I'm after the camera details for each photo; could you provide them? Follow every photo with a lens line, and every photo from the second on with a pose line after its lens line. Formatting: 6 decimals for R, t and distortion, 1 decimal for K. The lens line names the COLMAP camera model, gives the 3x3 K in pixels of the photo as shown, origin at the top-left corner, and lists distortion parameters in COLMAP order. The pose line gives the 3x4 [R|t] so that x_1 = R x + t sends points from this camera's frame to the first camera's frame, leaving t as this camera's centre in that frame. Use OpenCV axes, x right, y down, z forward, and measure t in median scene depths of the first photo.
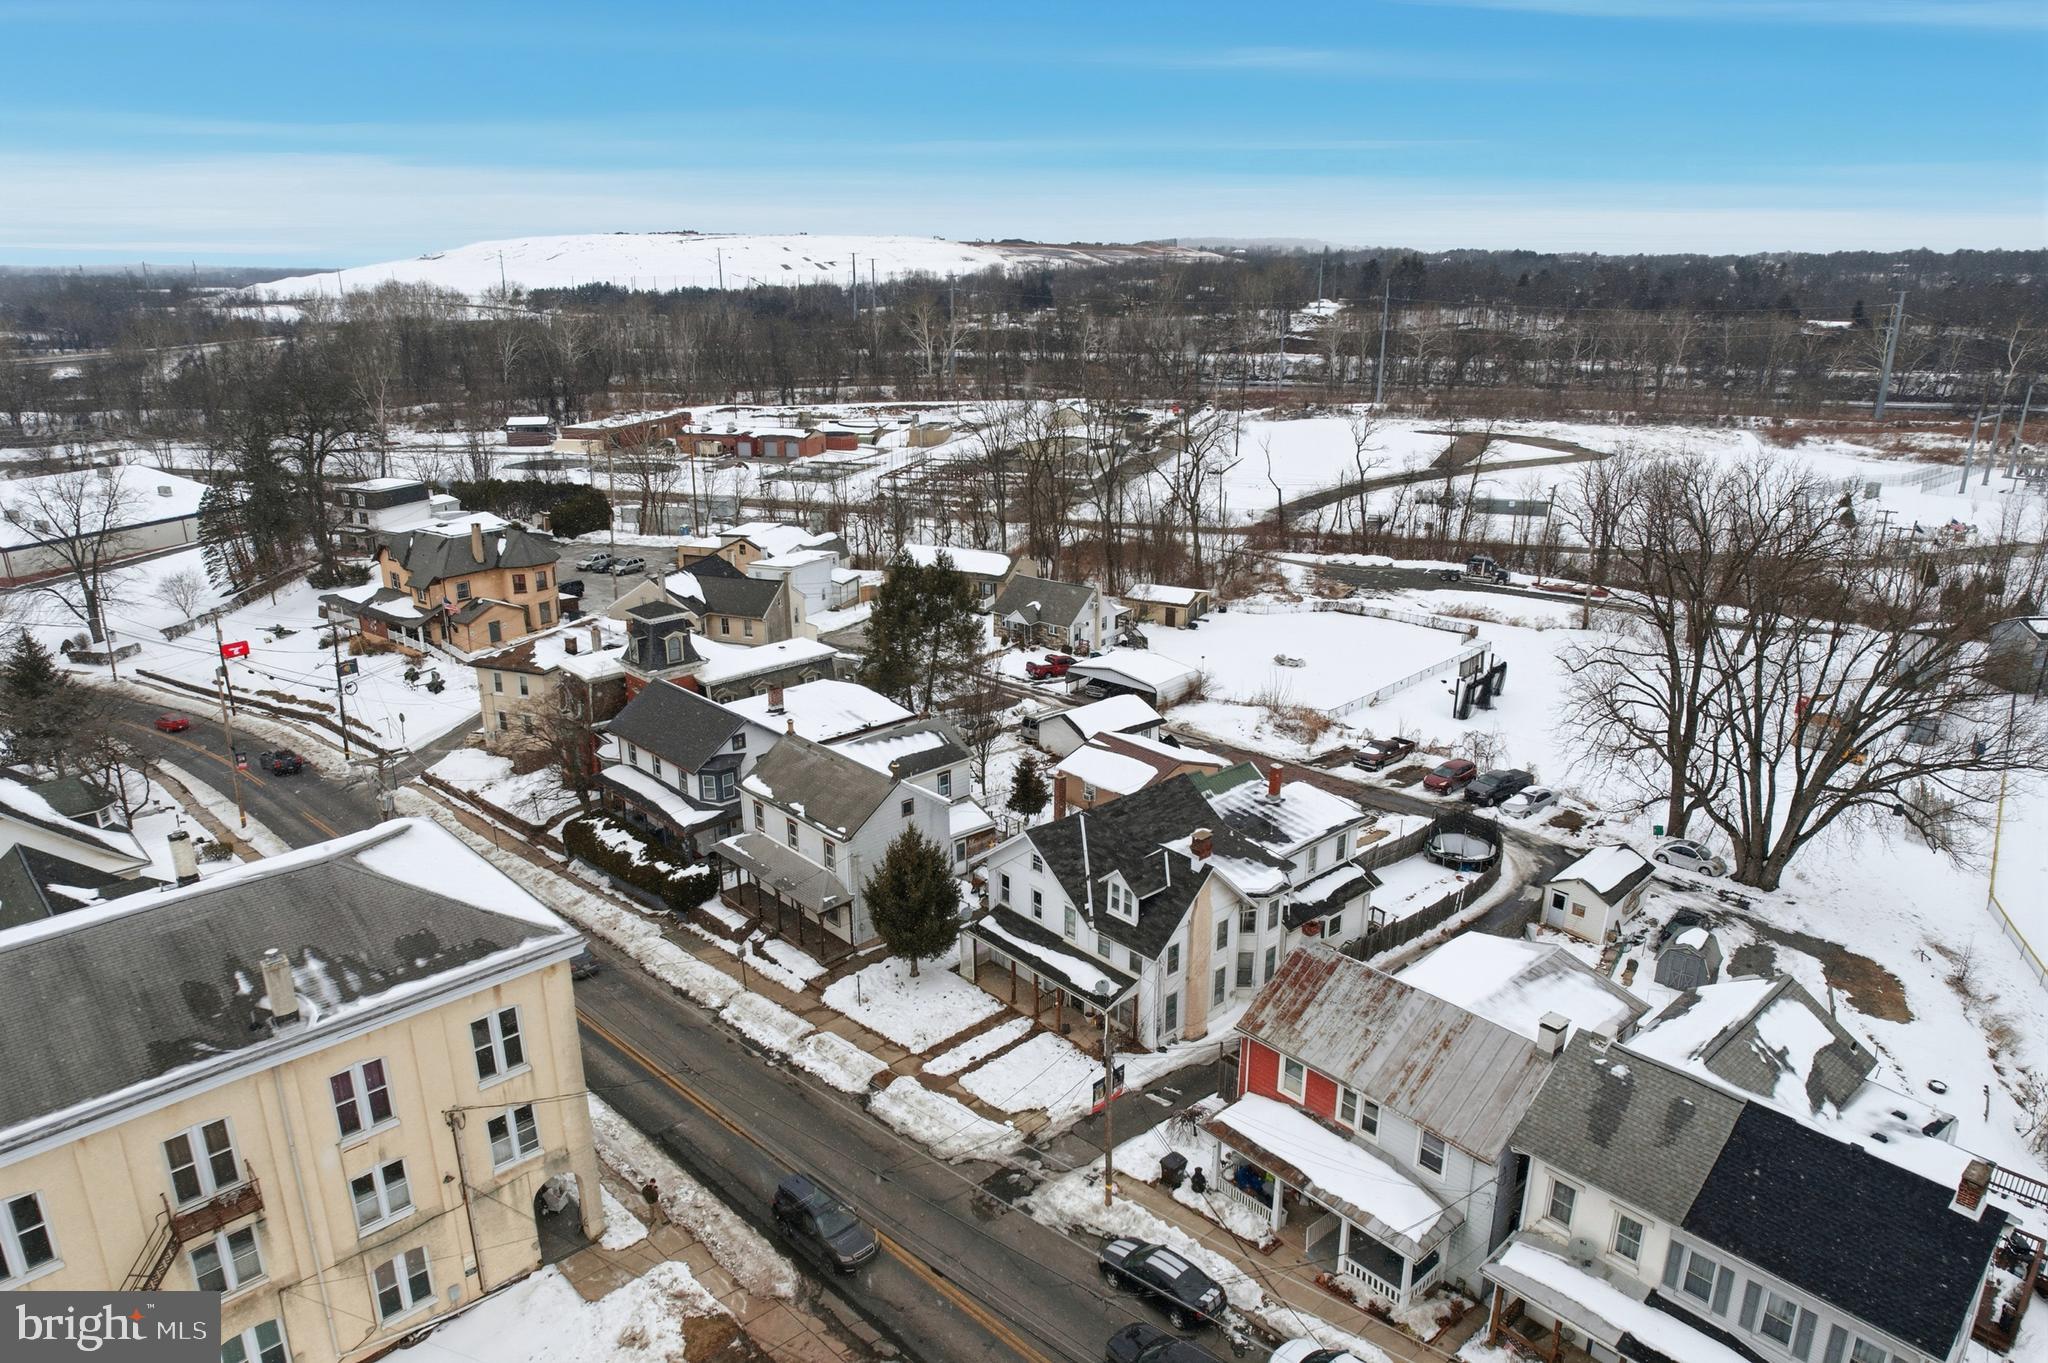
lens RADIAL K [[1314.0, 0, 1030.3], [0, 1314.0, 684.7], [0, 0, 1]] dist [-0.084036, 0.075375]
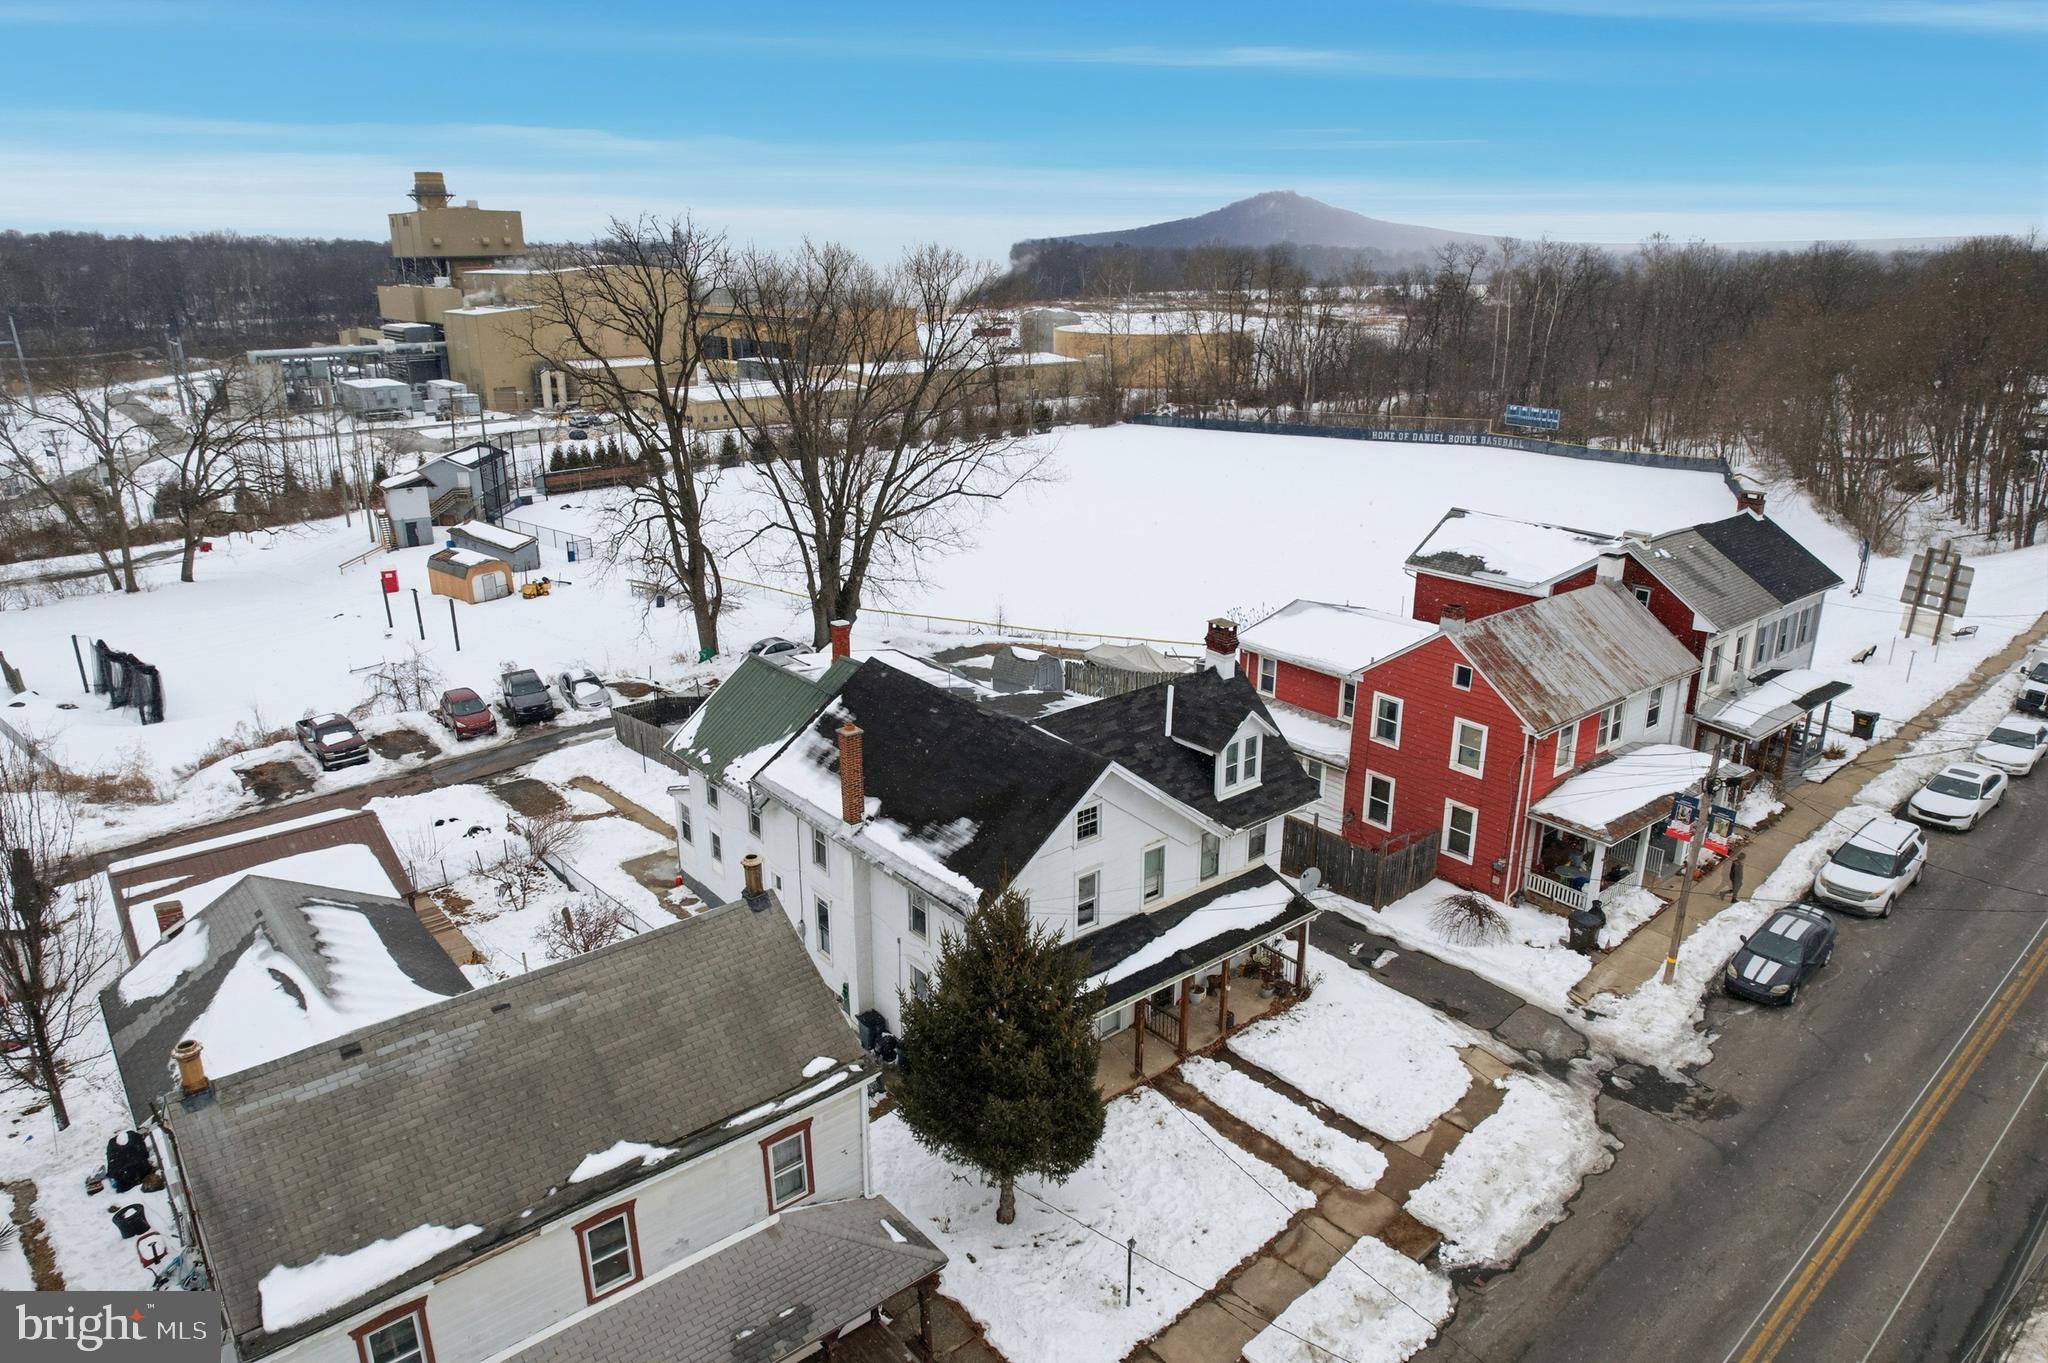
lens RADIAL K [[1314.0, 0, 1030.3], [0, 1314.0, 684.7], [0, 0, 1]] dist [-0.084036, 0.075375]
pose [[0.047740, -0.316116, 0.947519, -0.511339], [0.312091, 0.905829, 0.286483, -0.079277], [-0.948852, 0.282036, 0.141901, 0.984390]]
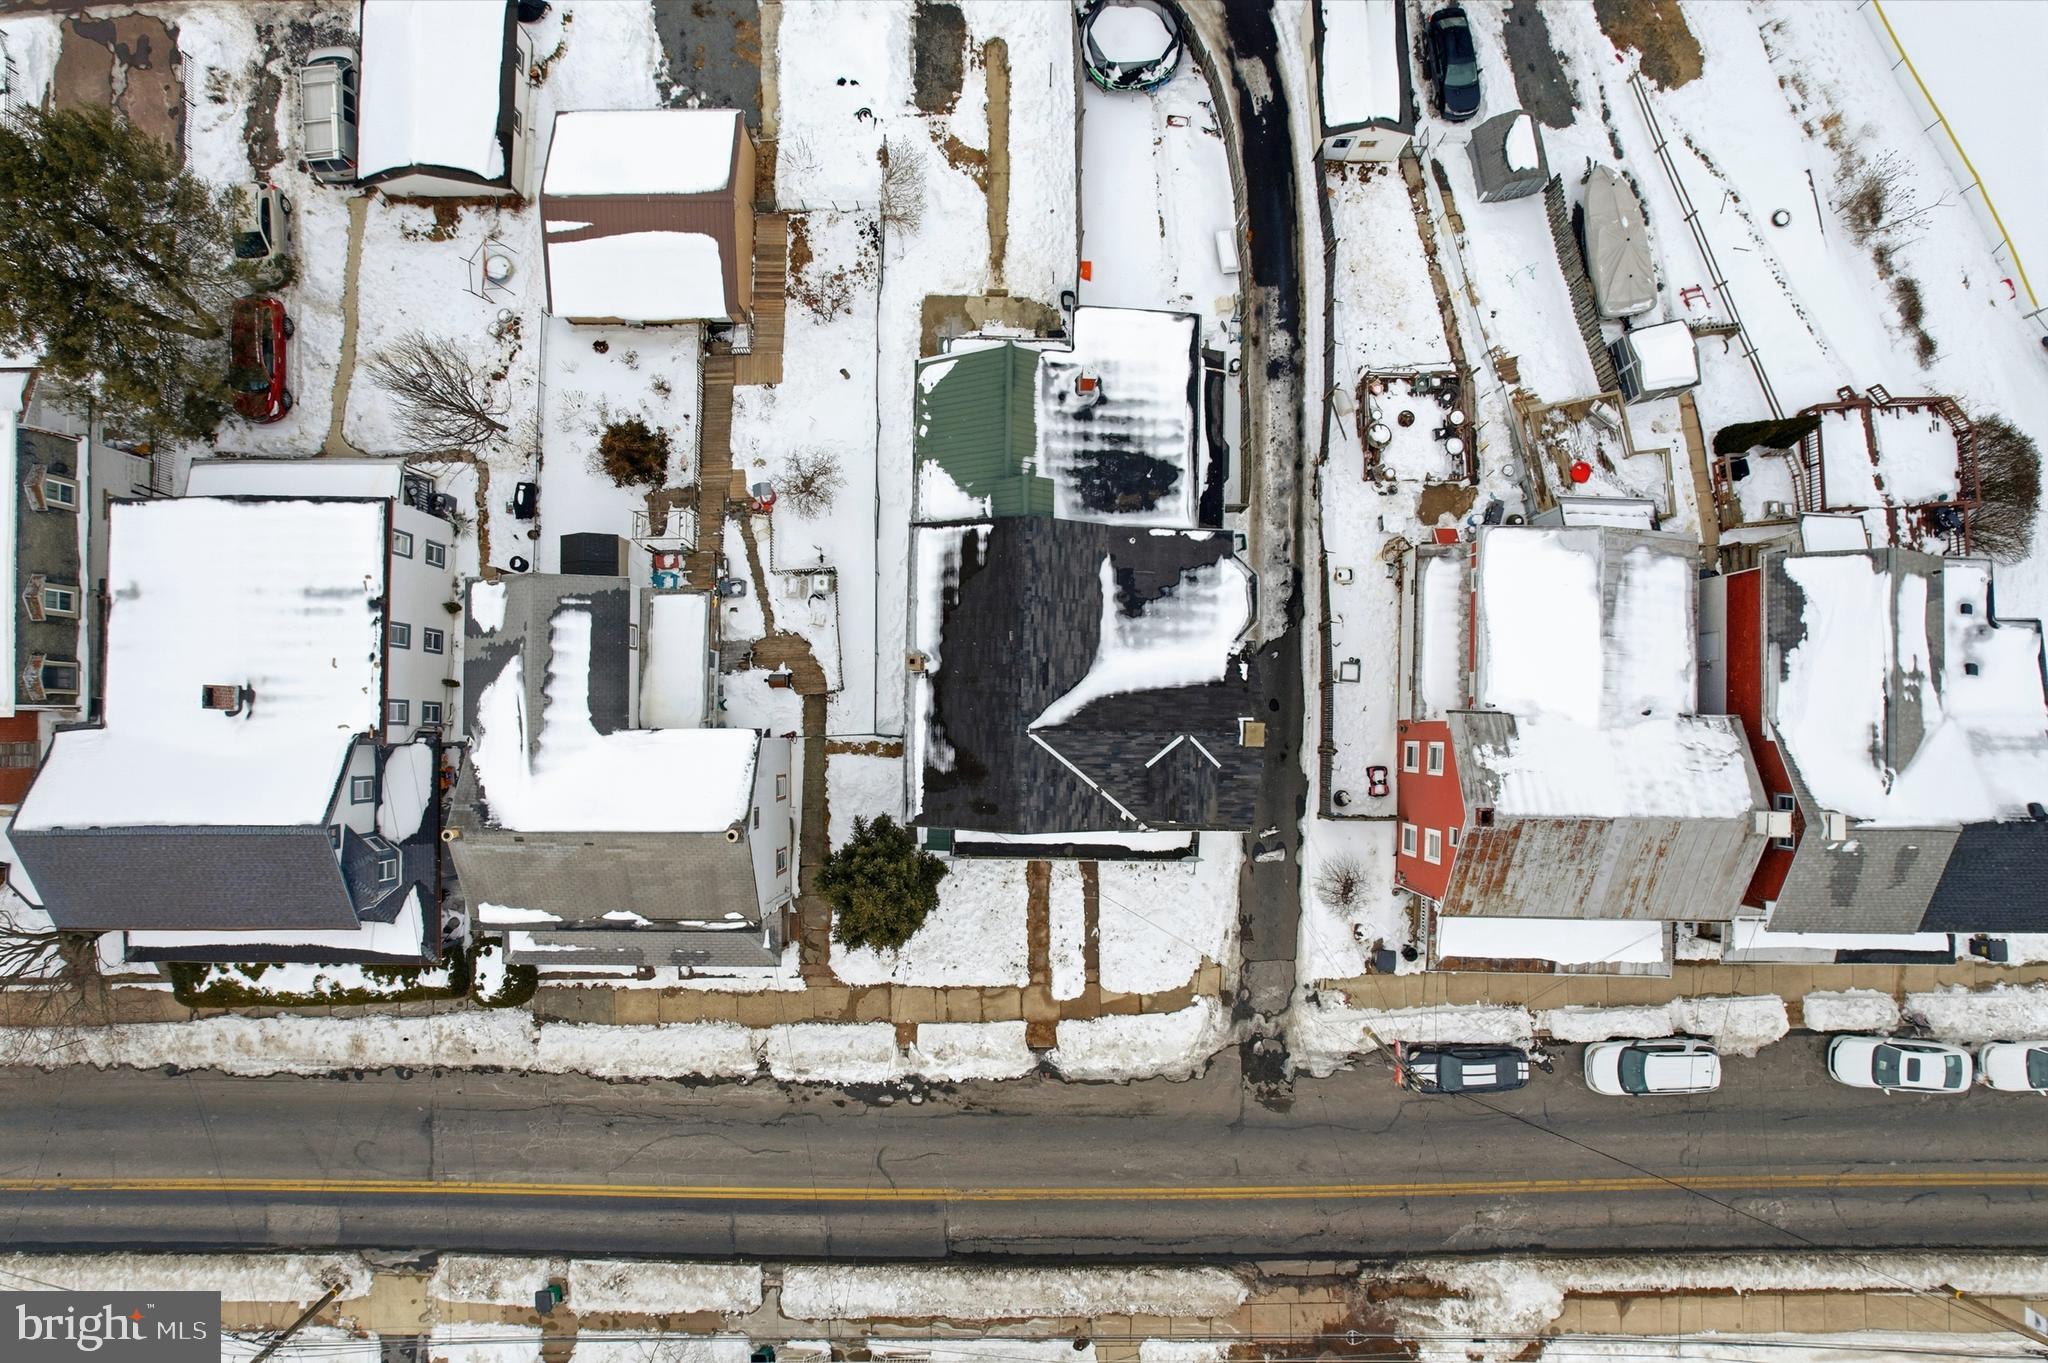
lens RADIAL K [[1314.0, 0, 1030.3], [0, 1314.0, 684.7], [0, 0, 1]] dist [-0.084036, 0.075375]
pose [[0.680186, -0.732625, 0.024629, 0.044210], [0.222141, 0.238026, 0.945514, -0.623335], [-0.698570, -0.637655, 0.324649, 0.843658]]
